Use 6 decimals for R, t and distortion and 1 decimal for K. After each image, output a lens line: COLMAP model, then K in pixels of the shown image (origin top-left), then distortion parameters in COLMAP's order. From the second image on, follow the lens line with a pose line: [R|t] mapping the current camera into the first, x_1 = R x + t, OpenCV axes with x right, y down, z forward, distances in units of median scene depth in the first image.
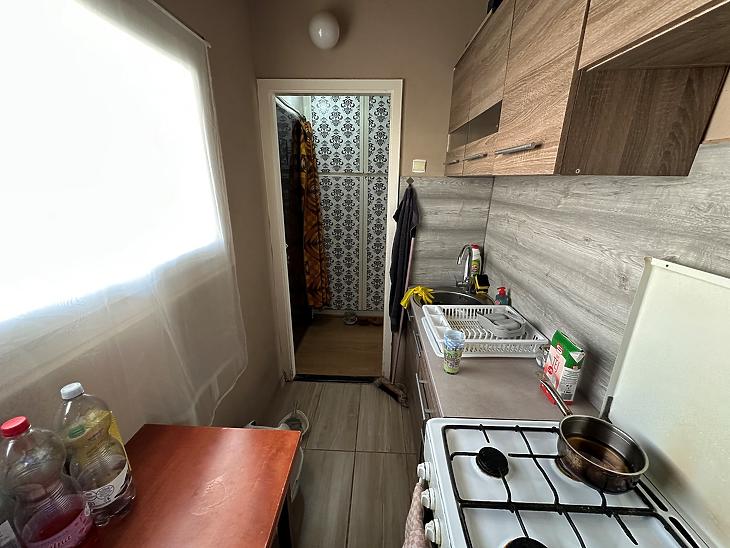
lens RADIAL K [[290.2, 0, 364.3], [0, 290.2, 272.8], [0, 0, 1]] dist [-0.005108, 0.000314]
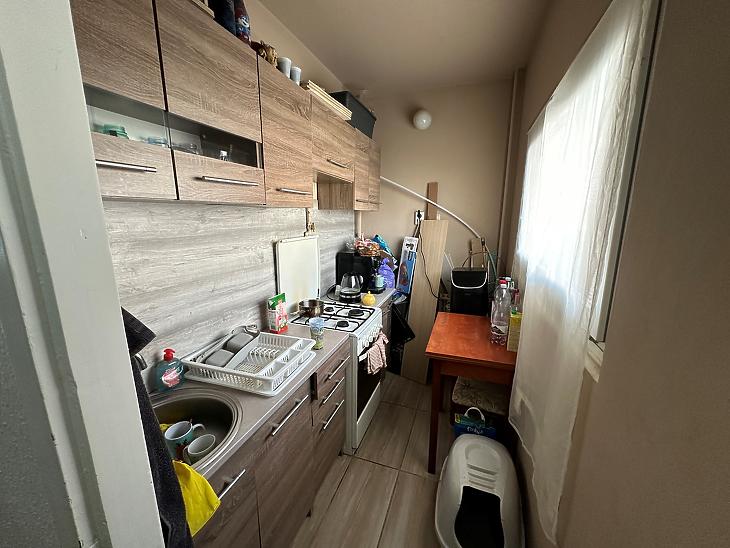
lens RADIAL K [[290.2, 0, 363.0], [0, 290.2, 274.7], [0, 0, 1]] dist [-0.005108, 0.000314]
pose [[-0.954685, -0.070242, 0.289212, -0.263440], [0.081958, 0.872131, 0.482360, -0.583142], [-0.286112, 0.484205, -0.826853, 1.863457]]
